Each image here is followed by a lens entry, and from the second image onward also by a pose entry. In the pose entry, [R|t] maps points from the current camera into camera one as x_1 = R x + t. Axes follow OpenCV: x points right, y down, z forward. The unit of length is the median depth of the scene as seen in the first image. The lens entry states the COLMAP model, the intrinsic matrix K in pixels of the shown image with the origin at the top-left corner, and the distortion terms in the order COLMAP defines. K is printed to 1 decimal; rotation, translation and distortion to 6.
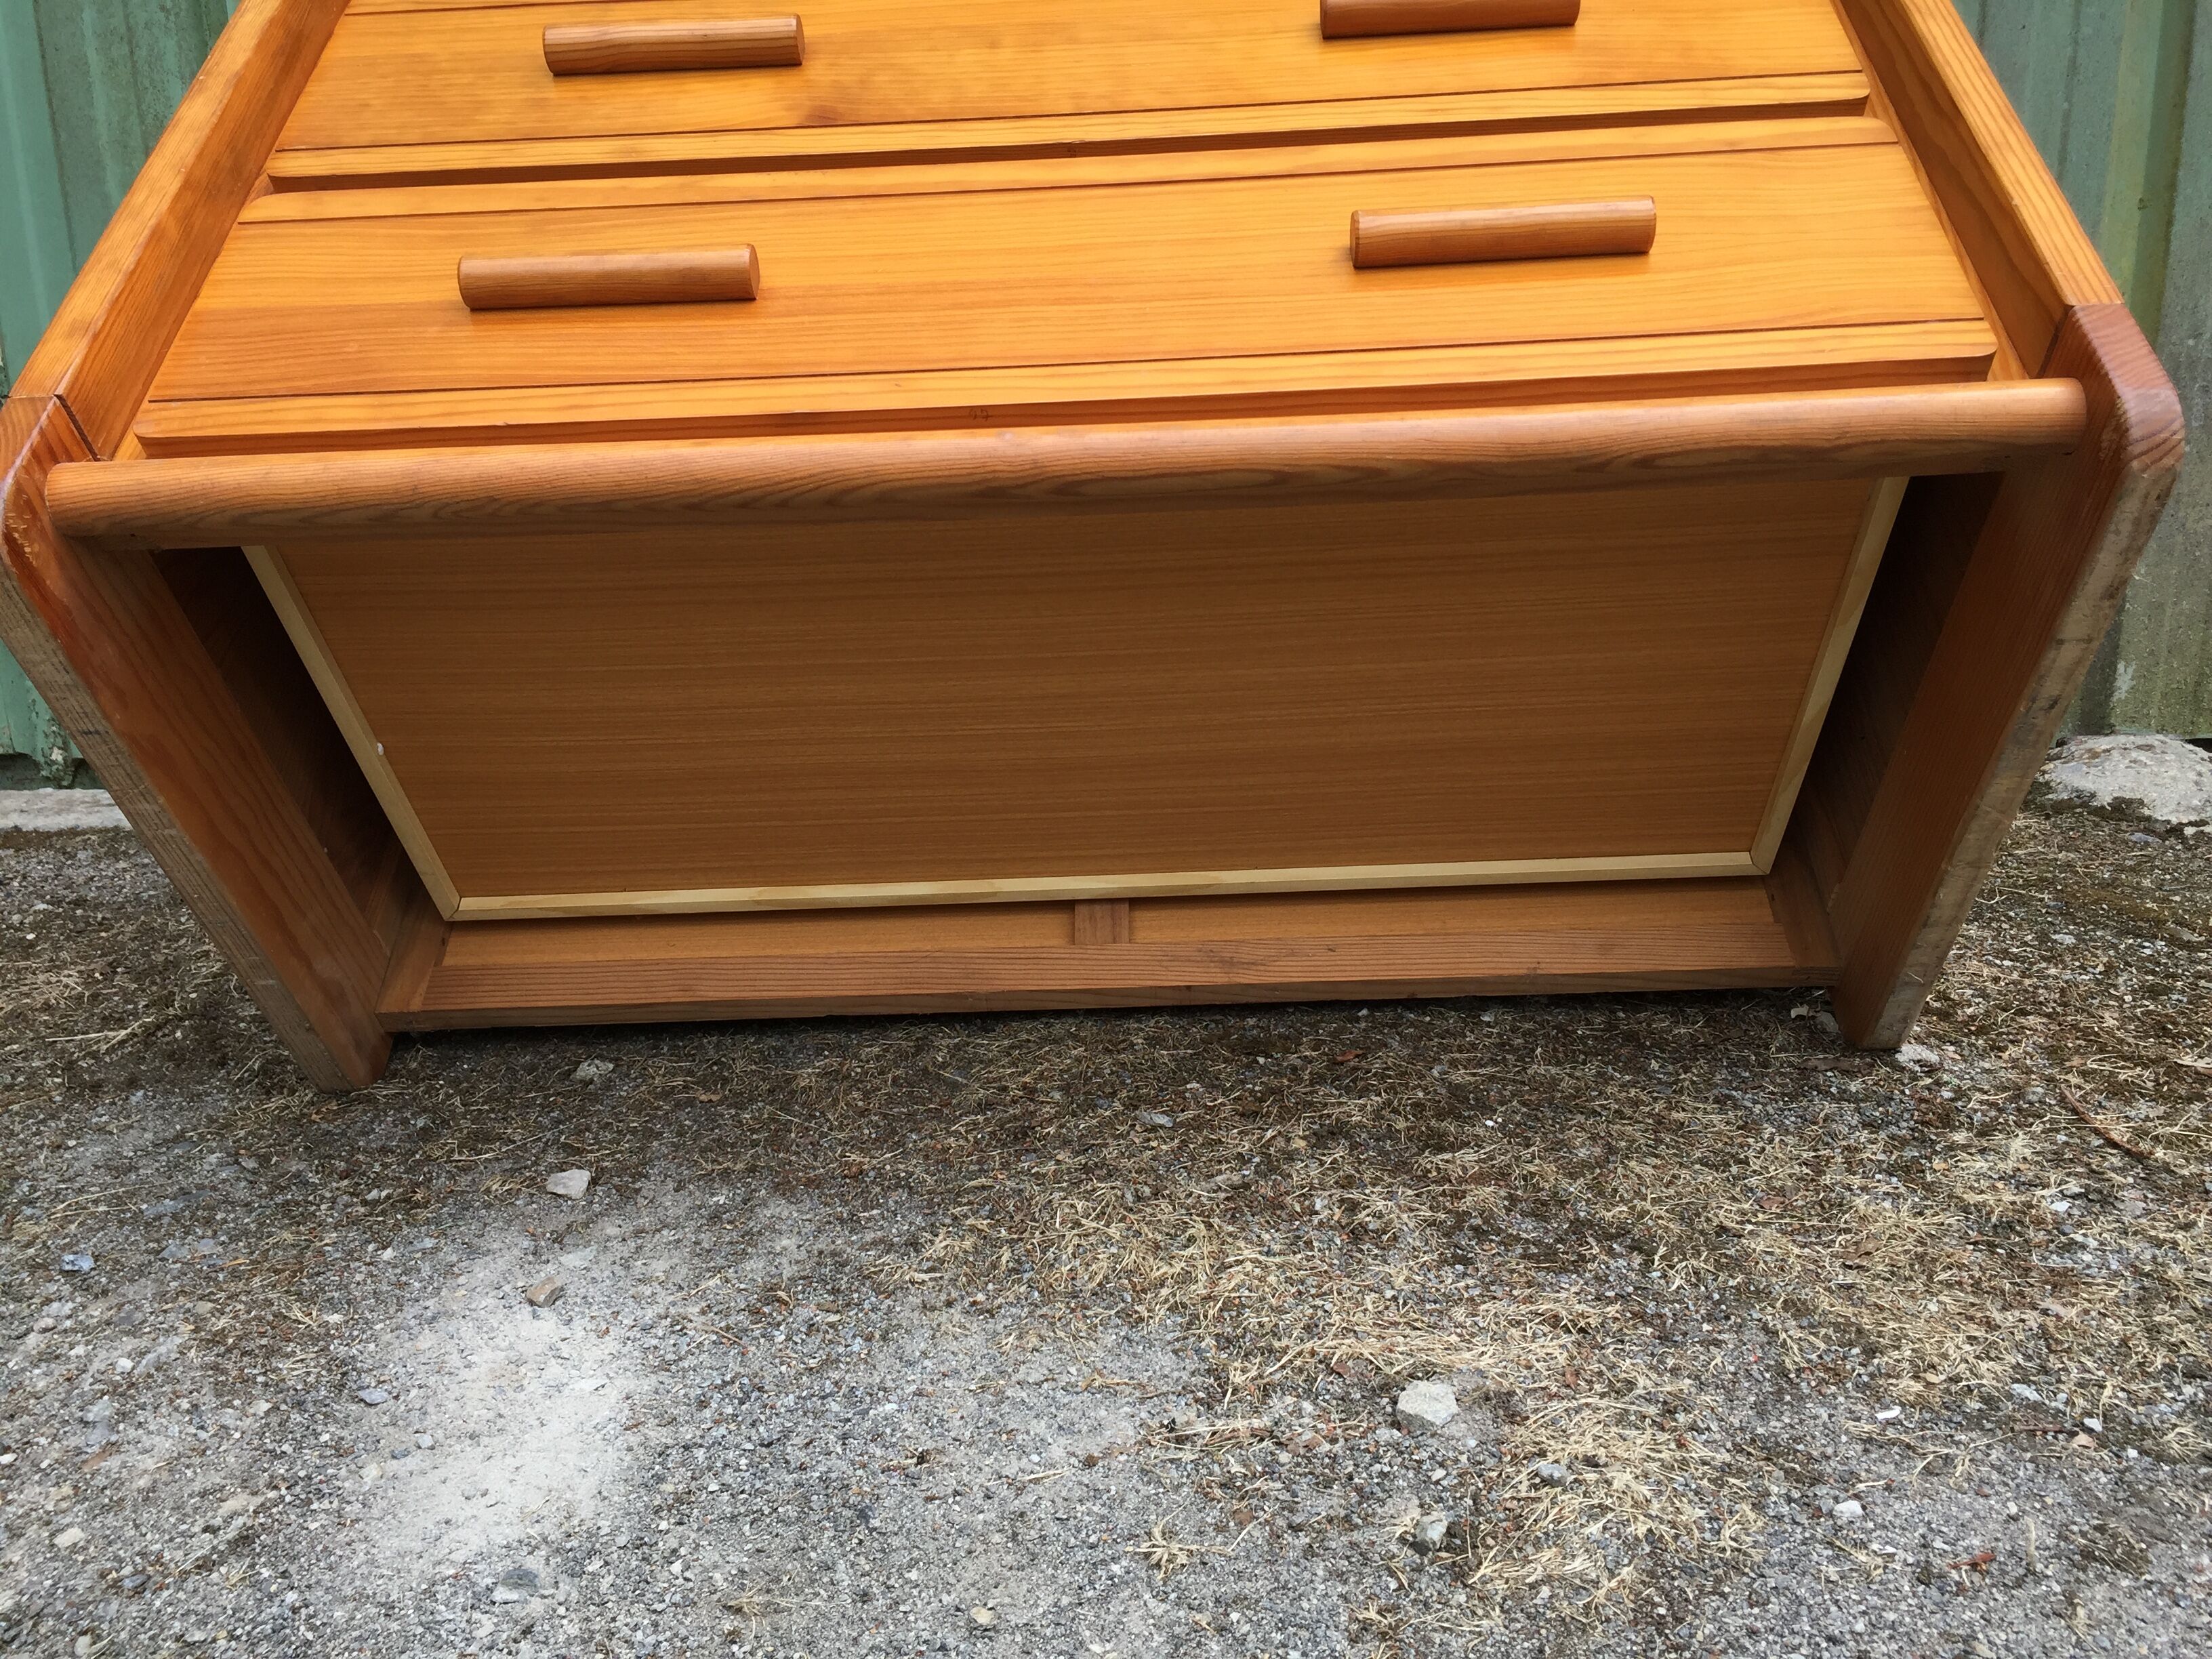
lens RADIAL K [[1884.9, 0, 1110.6], [0, 1884.9, 832.2], [0, 0, 1]] dist [0.088245, -0.121890]
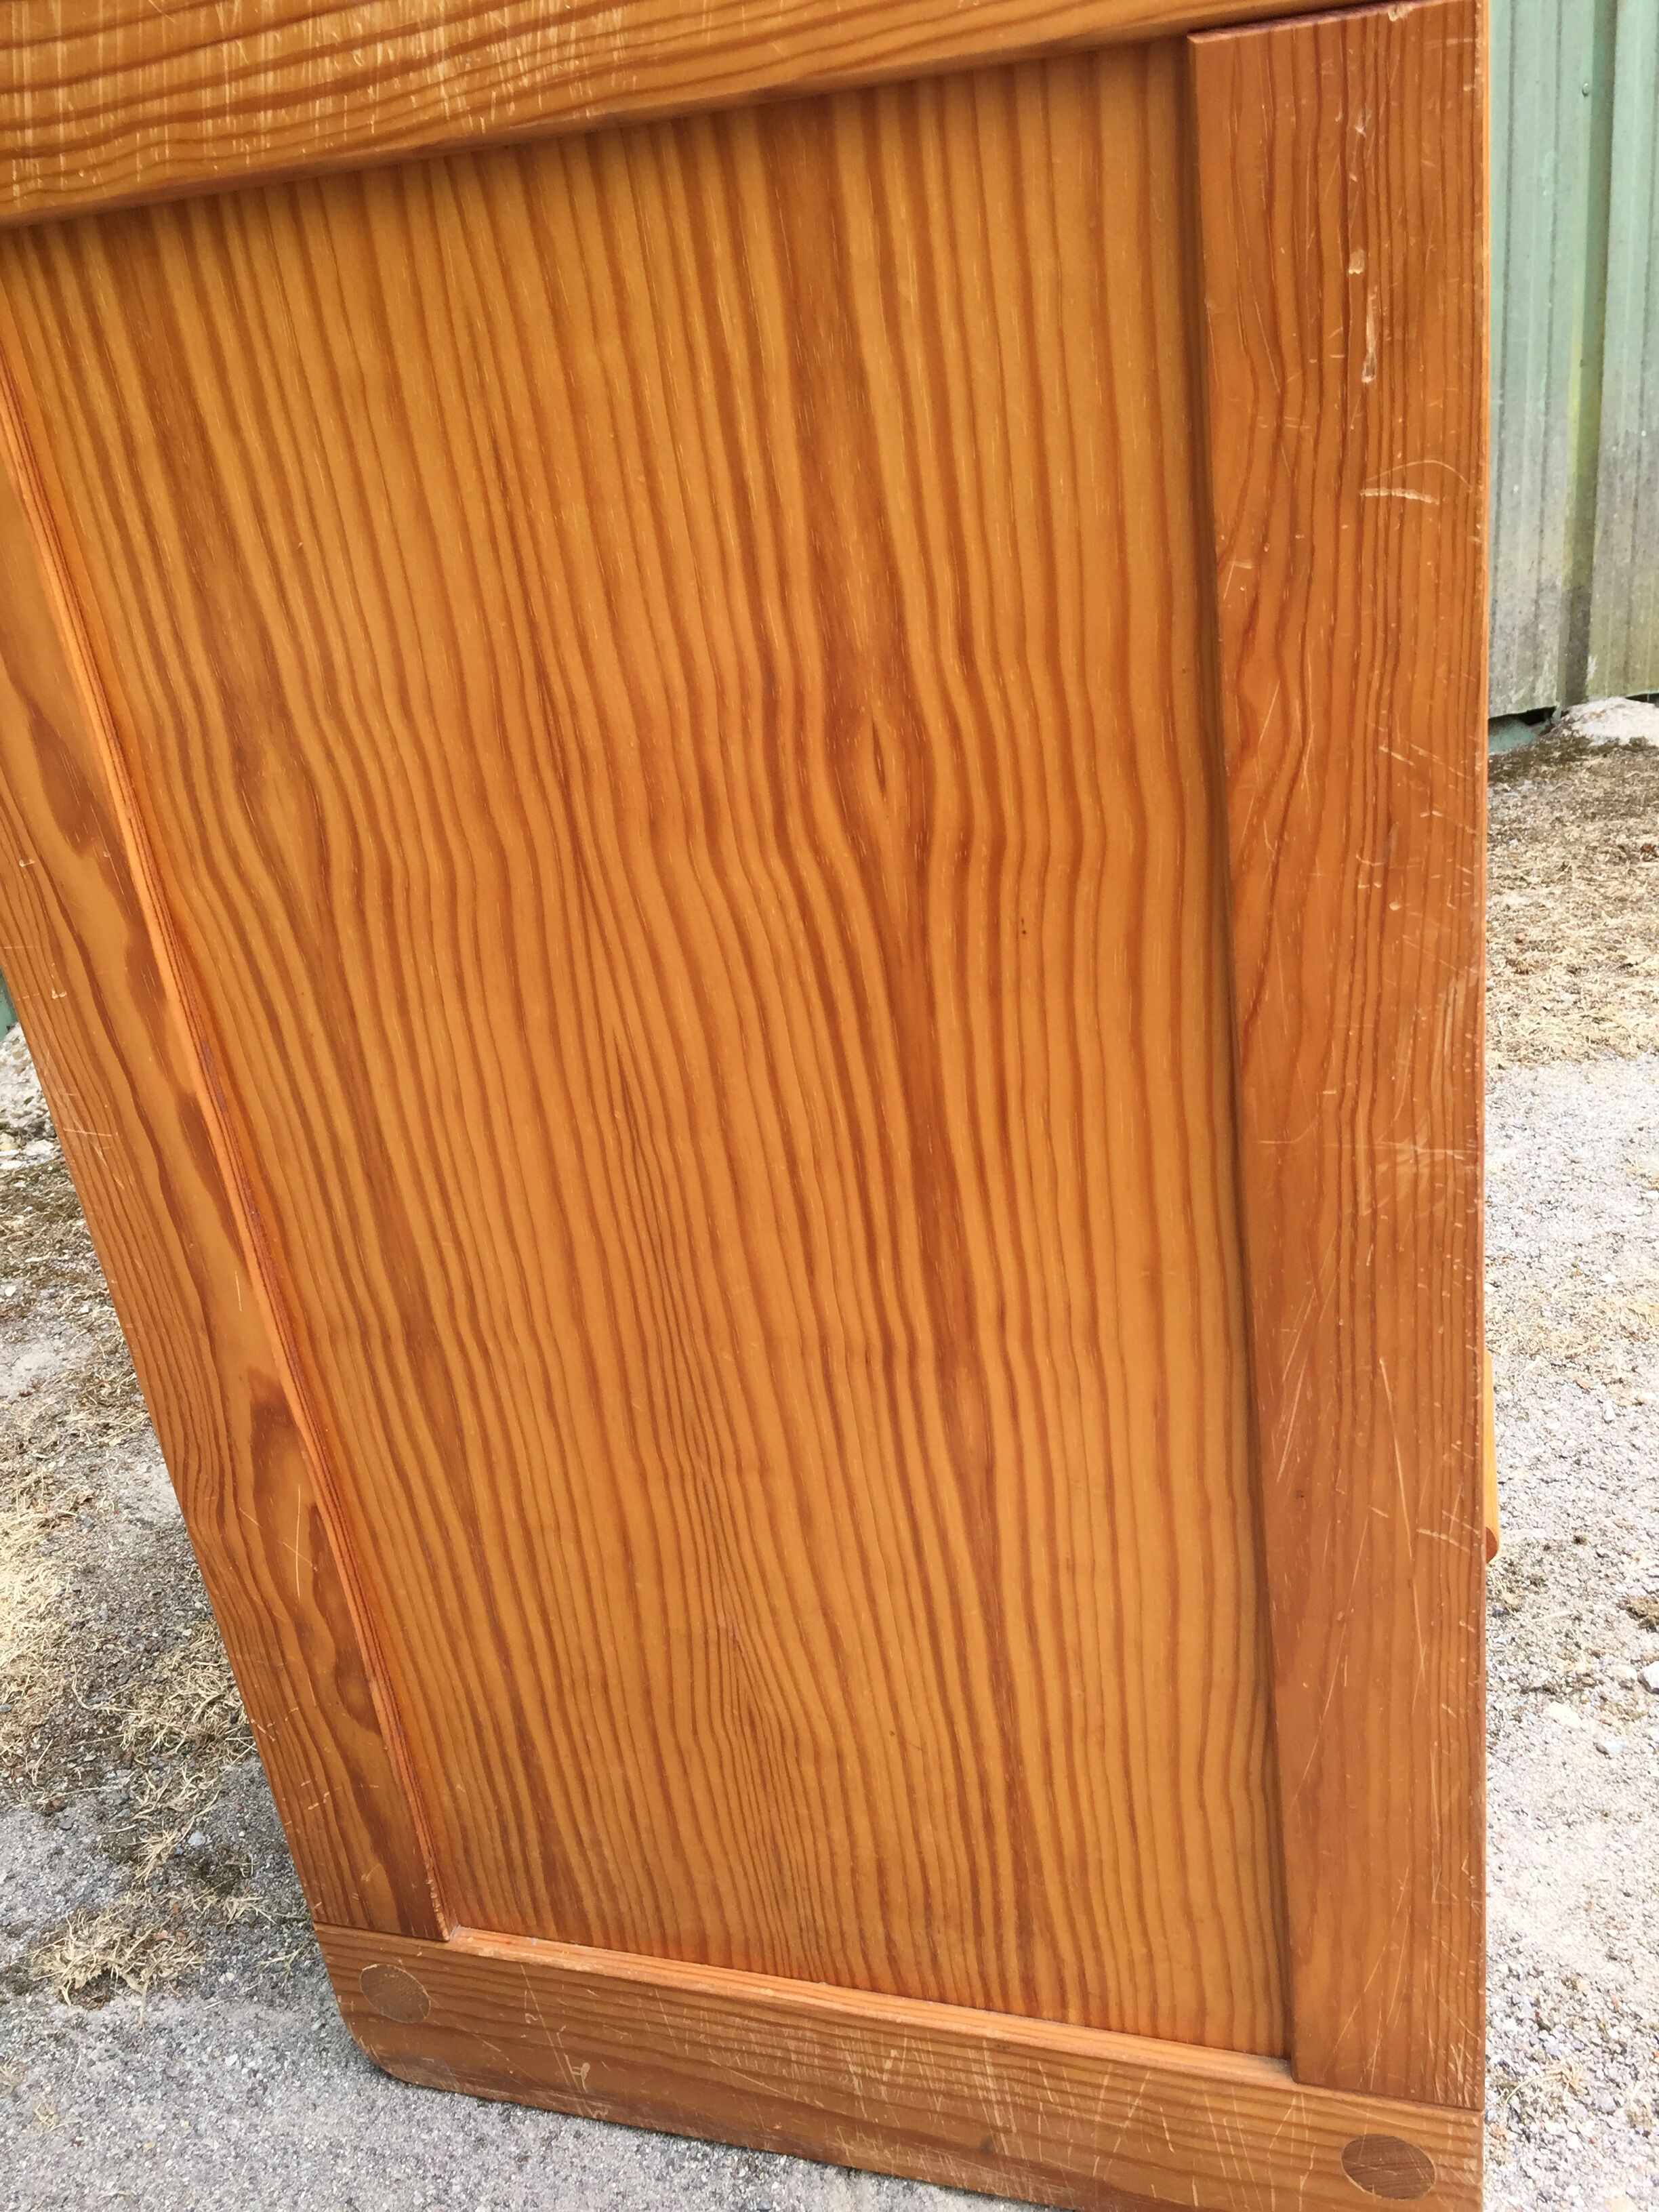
lens RADIAL K [[1895.5, 0, 820.2], [0, 1895.5, 1114.0], [0, 0, 1]] dist [0.078716, -0.110079]
pose [[0.896702, -0.226860, 0.380080, -1.161153], [0.192392, 0.973078, 0.126905, -0.068566], [-0.398637, -0.040671, 0.916207, -0.344857]]
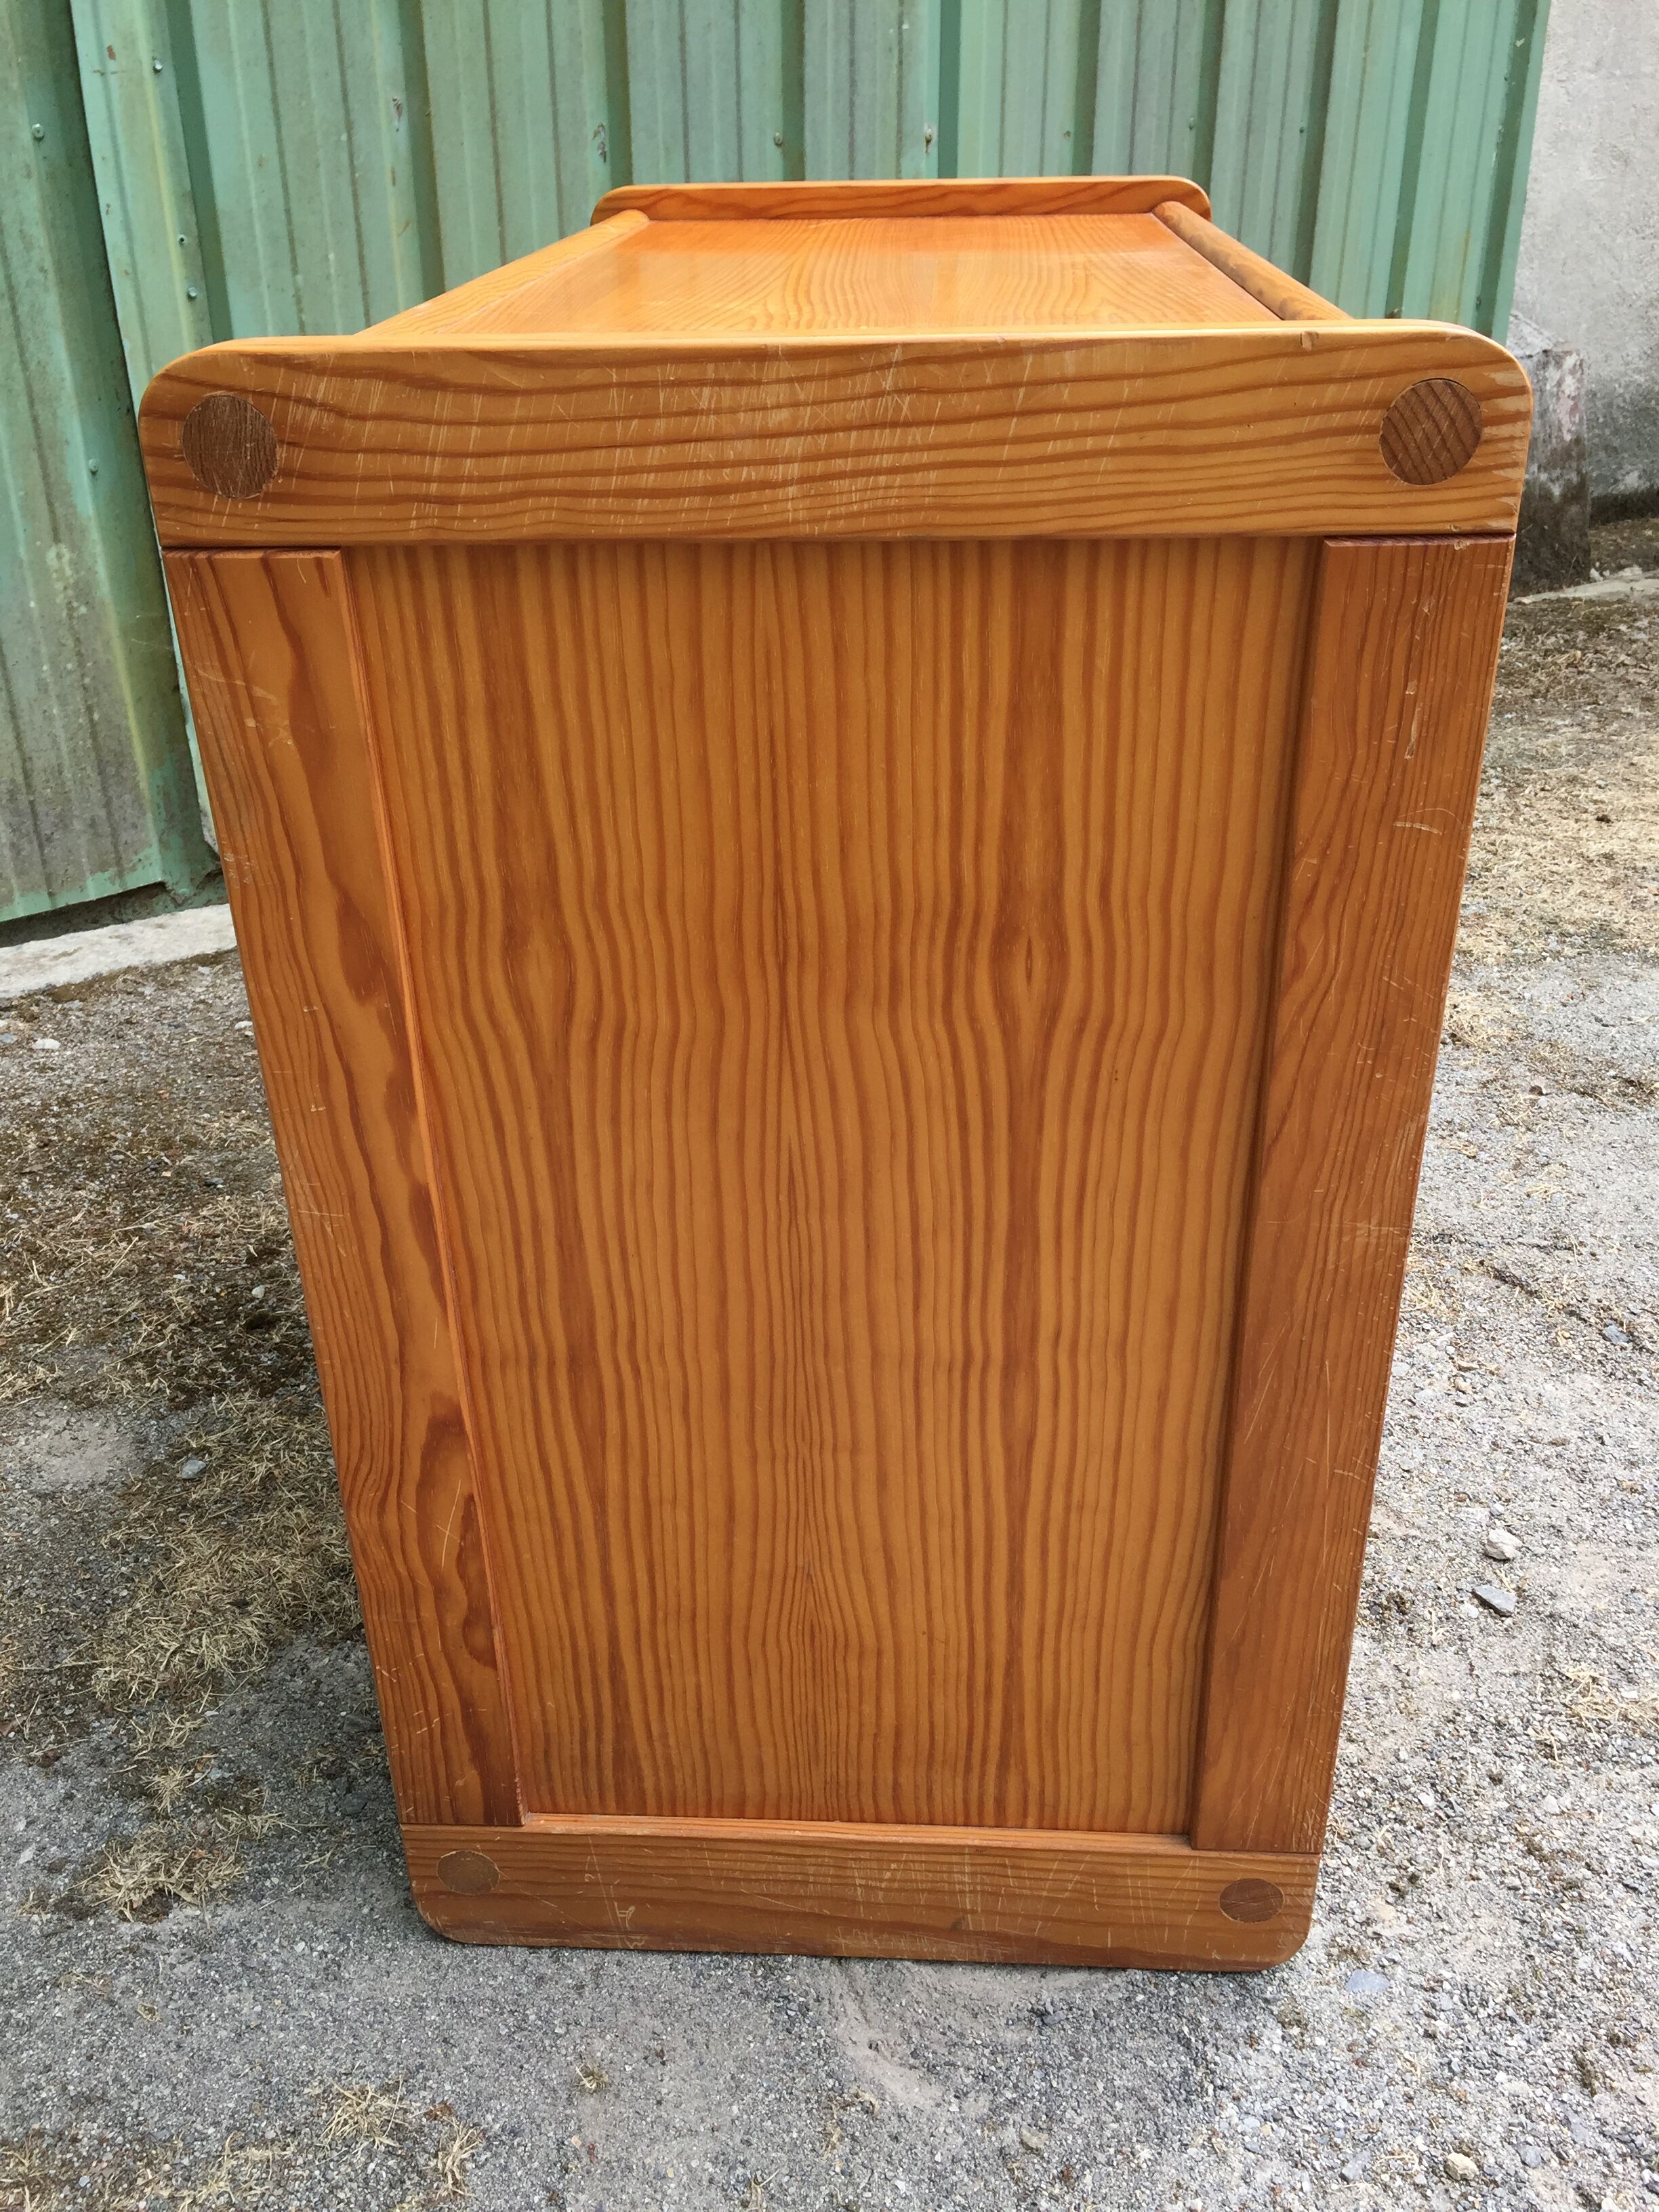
lens RADIAL K [[1887.7, 0, 836.9], [0, 1887.7, 1125.4], [0, 0, 1]] dist [0.084399, -0.110822]
pose [[0.766782, -0.273372, 0.580787, -1.405448], [0.154215, 0.956736, 0.246726, -0.214385], [-0.623108, -0.099619, 0.775766, -0.390128]]
